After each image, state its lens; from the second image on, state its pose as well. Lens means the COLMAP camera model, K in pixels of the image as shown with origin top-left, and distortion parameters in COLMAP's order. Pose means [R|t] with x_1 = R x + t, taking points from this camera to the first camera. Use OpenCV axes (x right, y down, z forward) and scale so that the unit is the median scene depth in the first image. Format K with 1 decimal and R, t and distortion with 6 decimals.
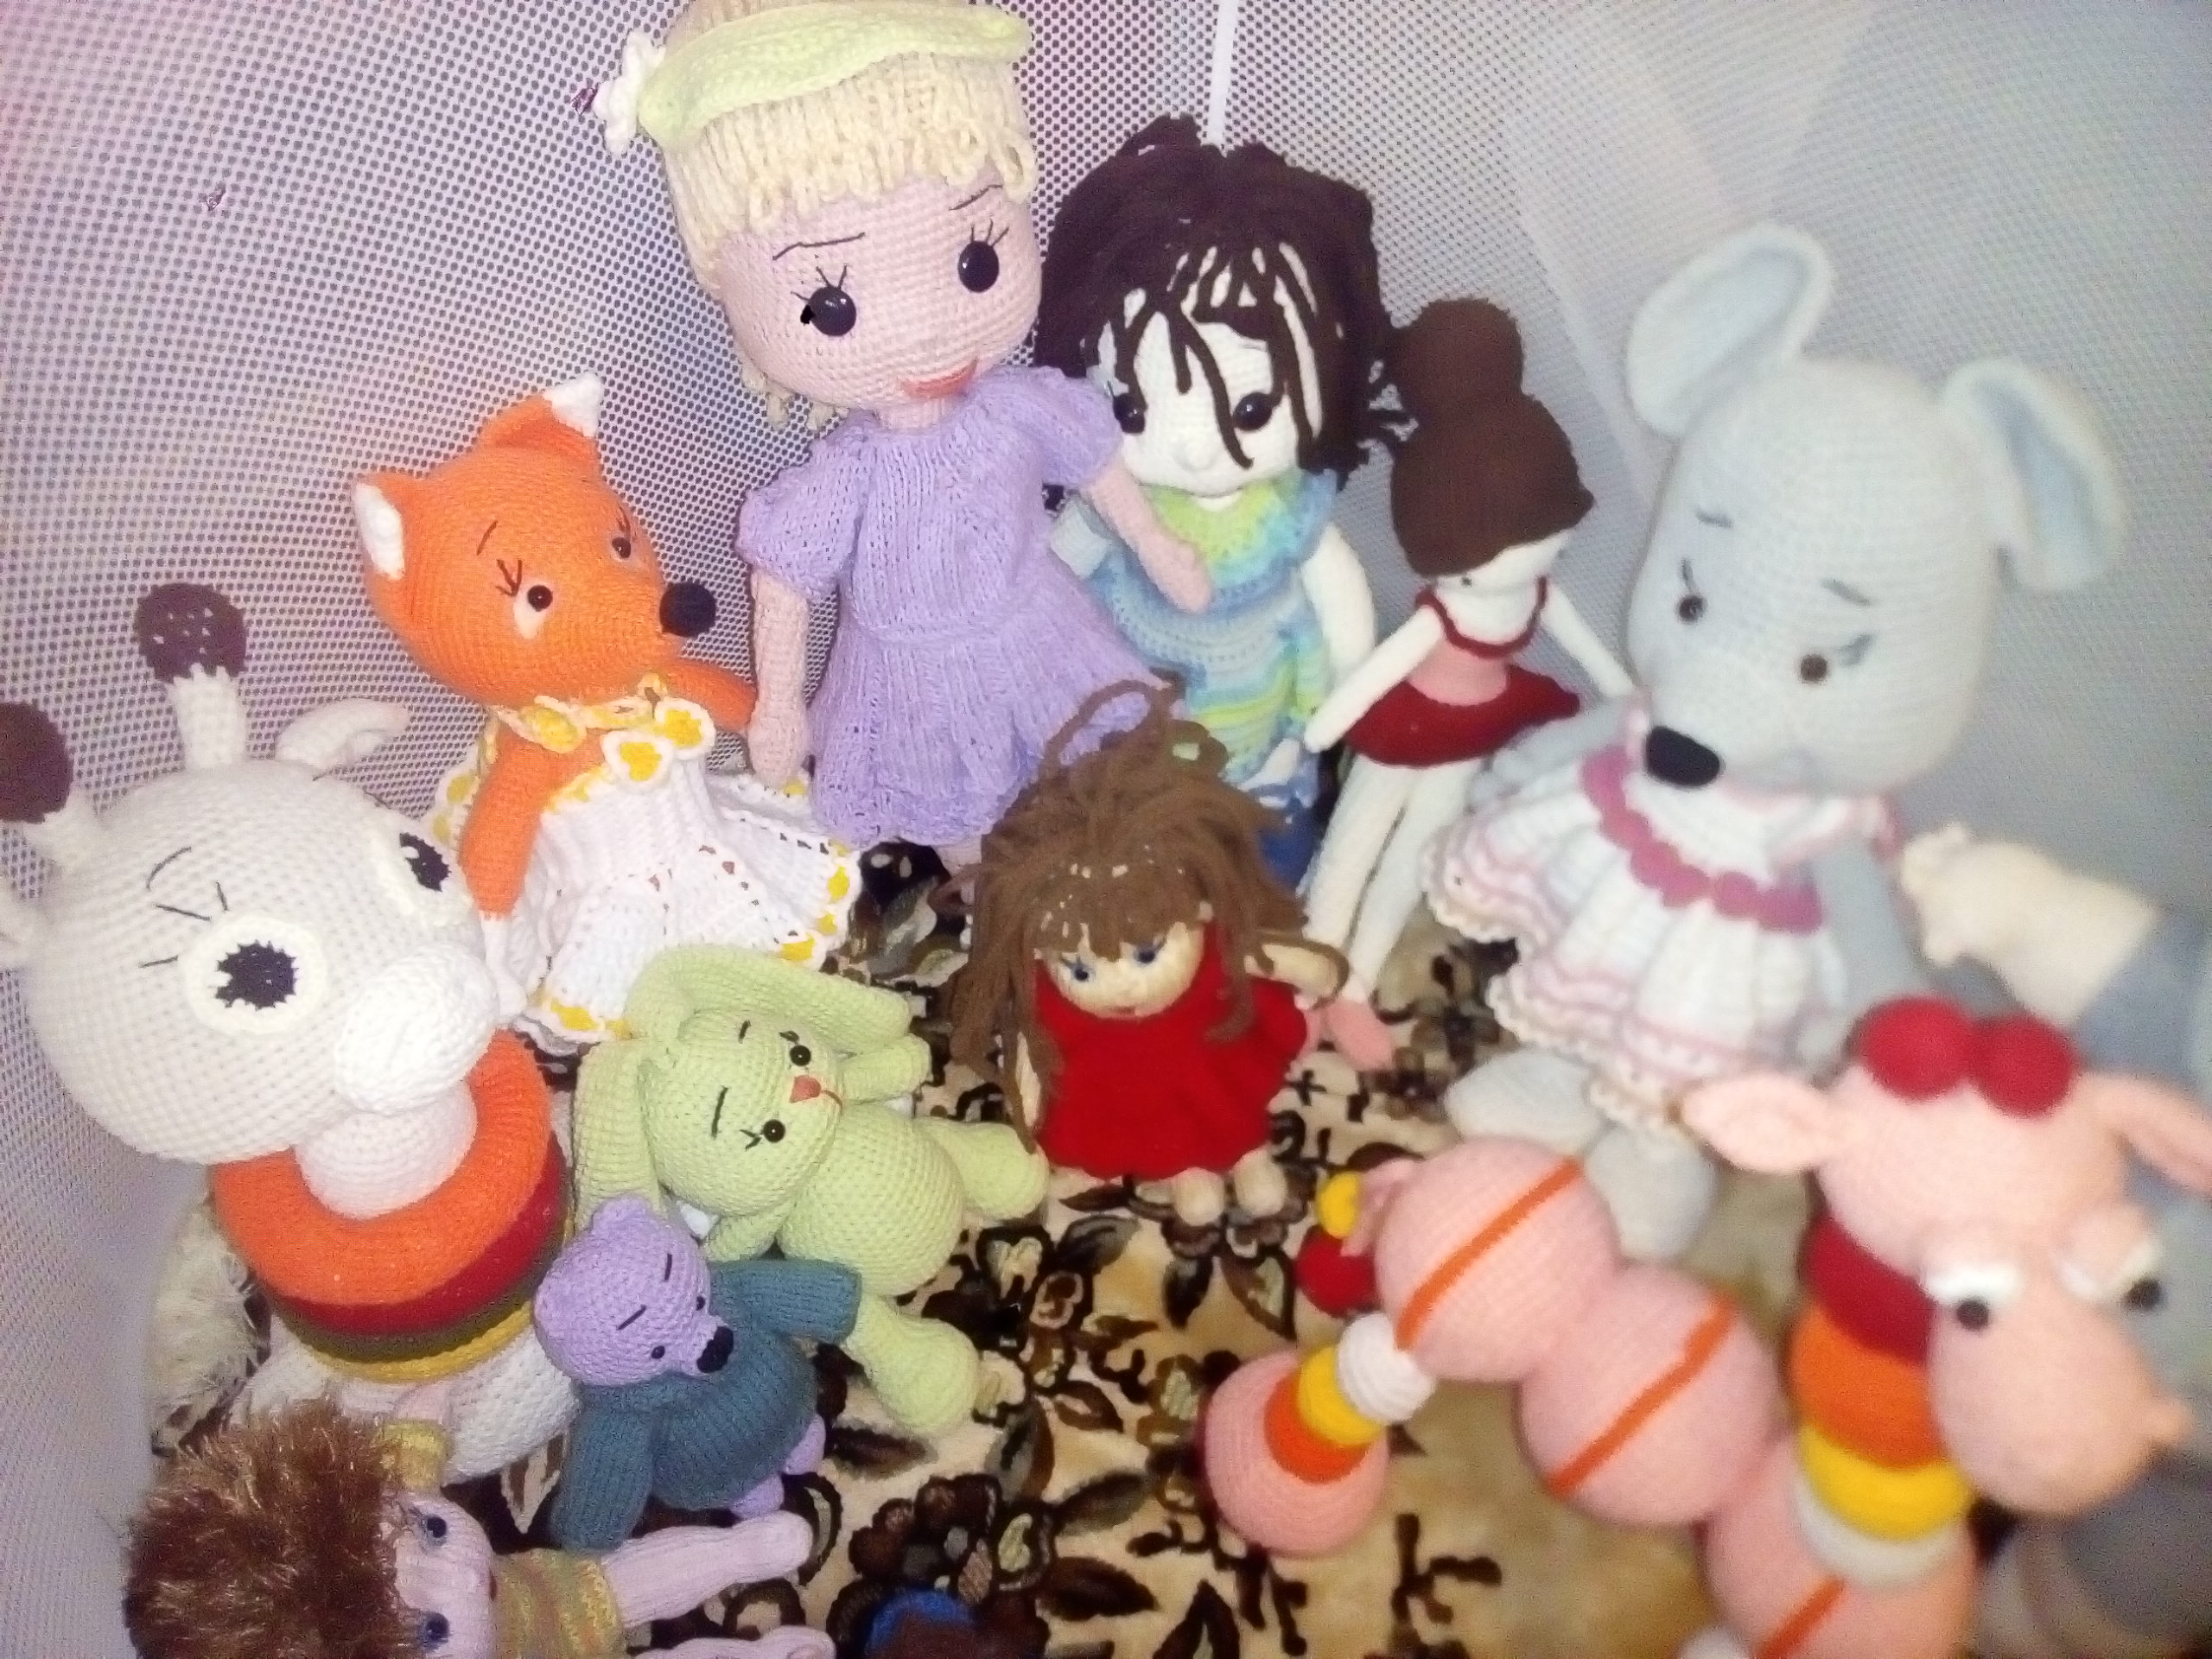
lens RADIAL K [[1704.2, 0, 1197.0], [0, 1704.2, 839.9], [0, 0, 1]] dist [0.000059, 0.000336]
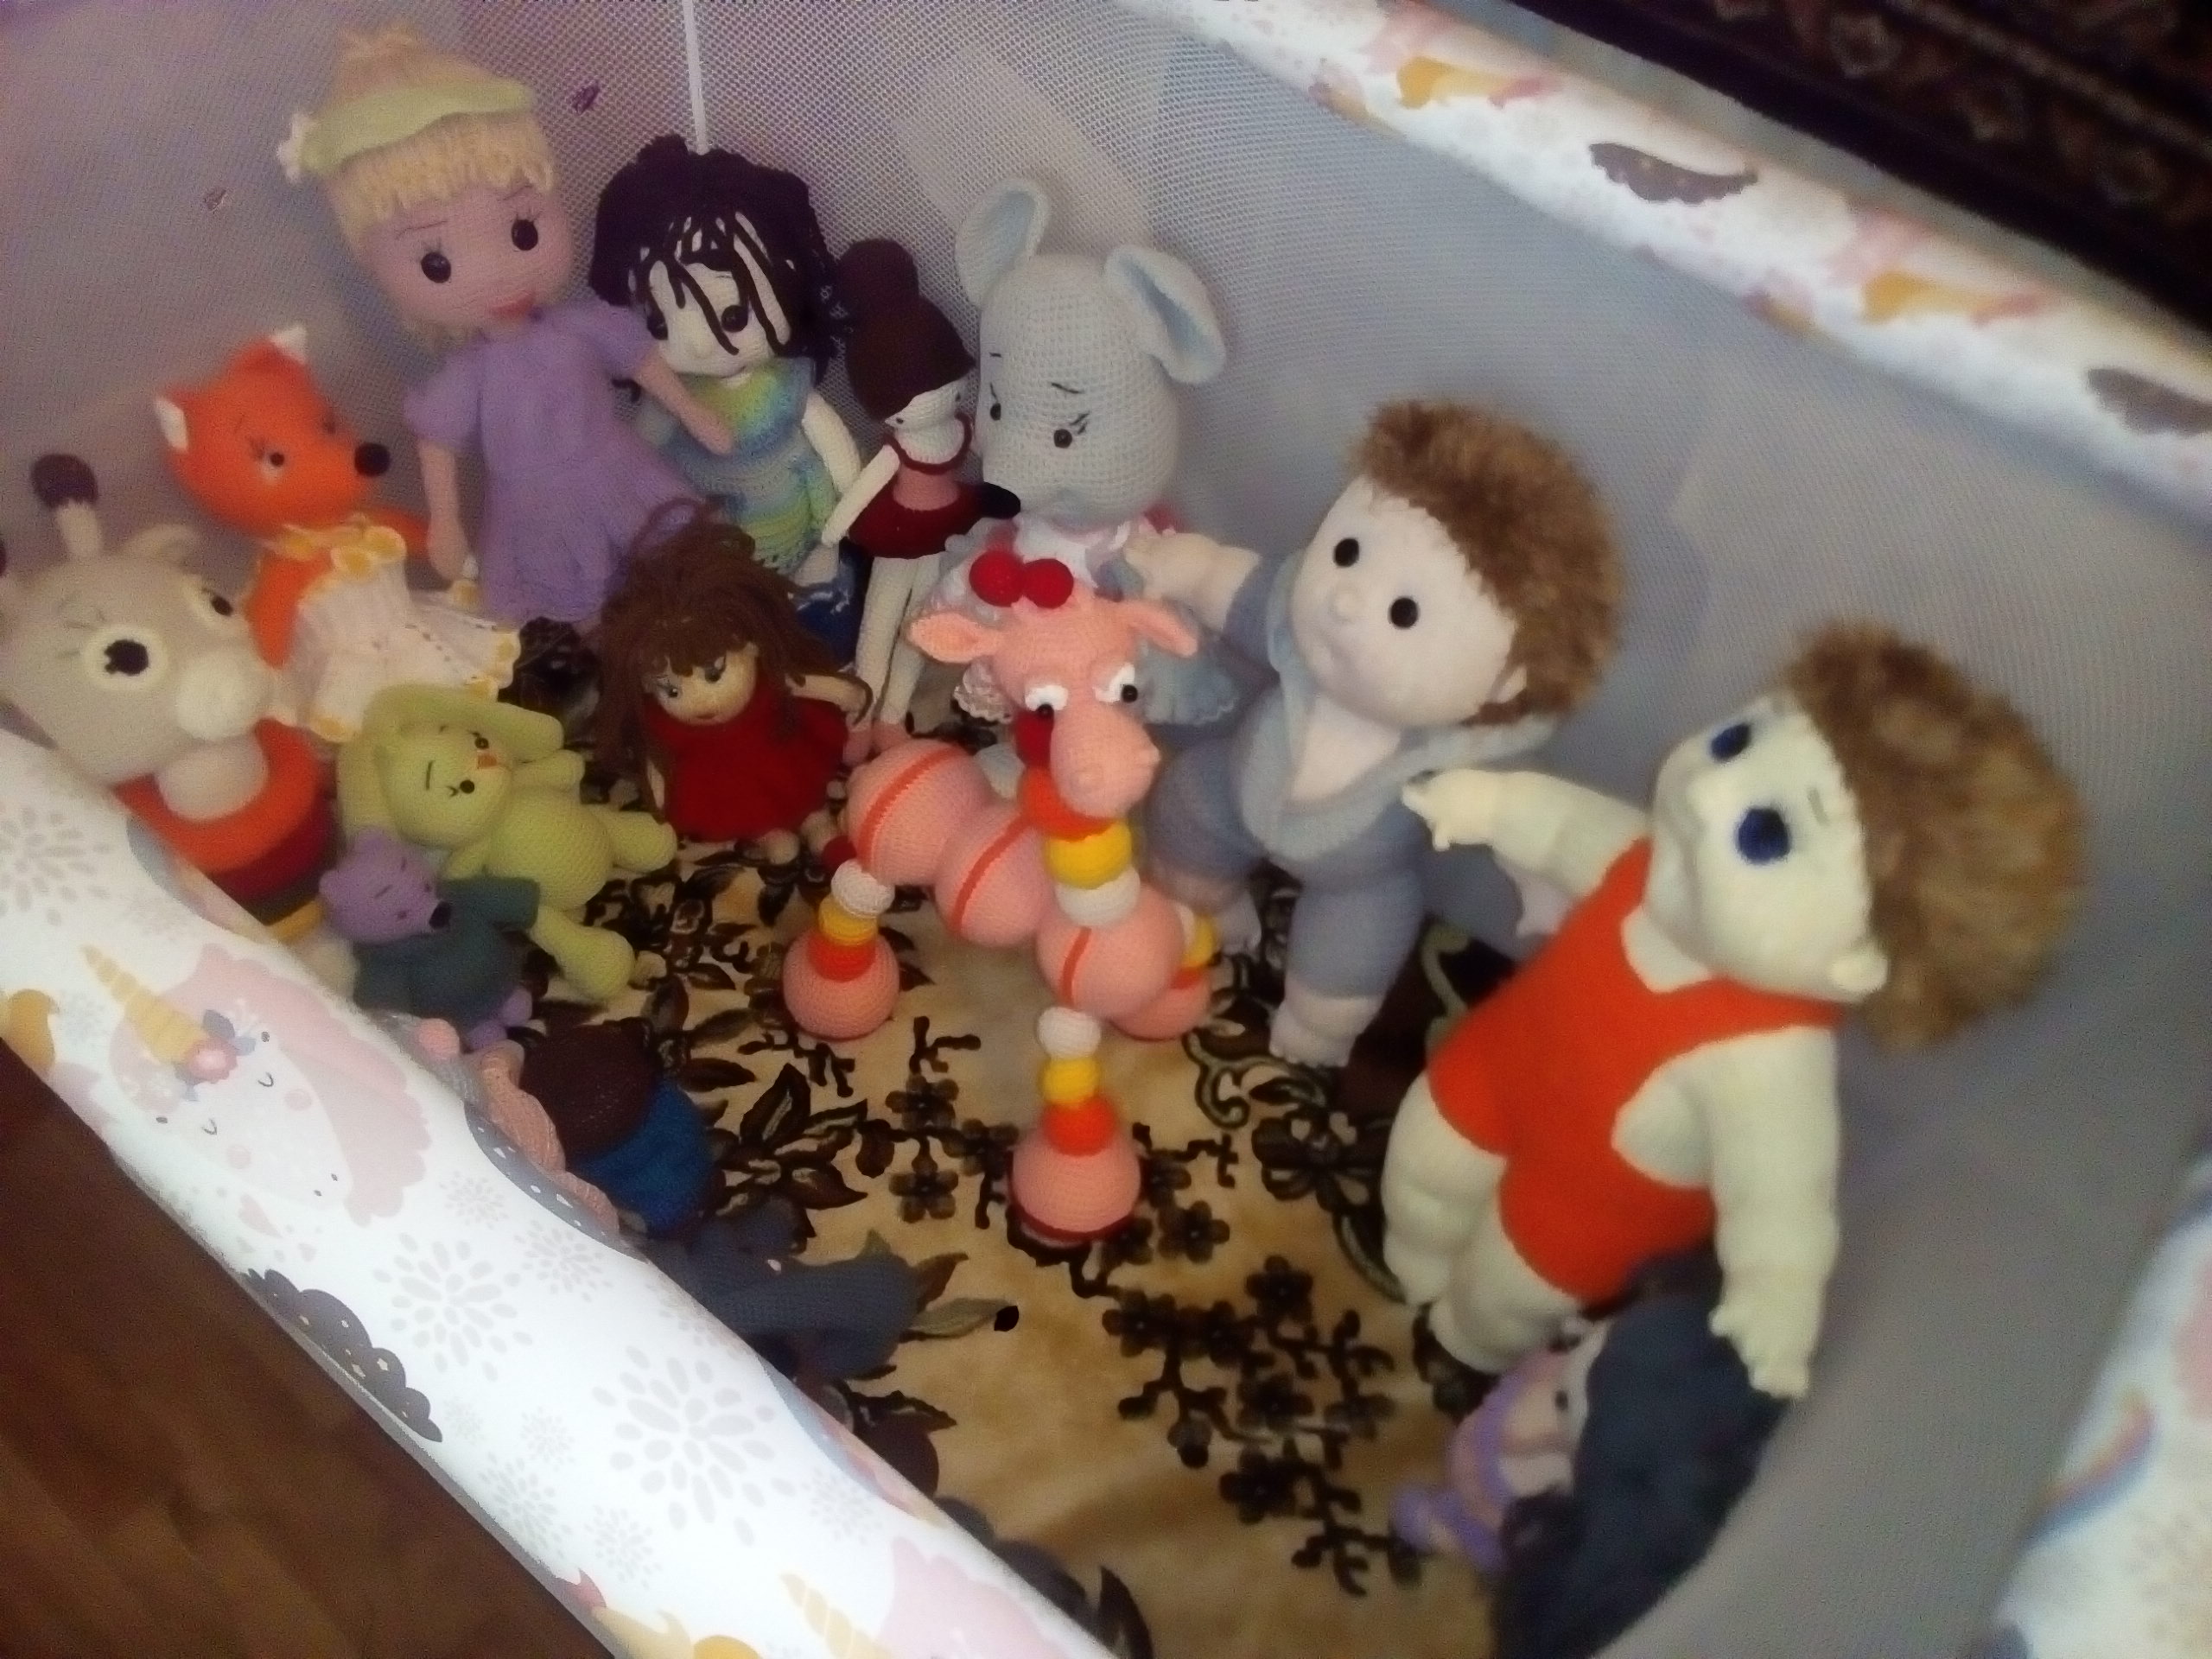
lens RADIAL K [[1704.2, 0, 1197.0], [0, 1704.2, 839.9], [0, 0, 1]] dist [0.000059, 0.000336]
pose [[0.990925, -0.102468, 0.086994, 0.260267], [0.102238, 0.994735, 0.007110, 0.254005], [-0.087264, 0.001849, 0.996183, -0.593904]]
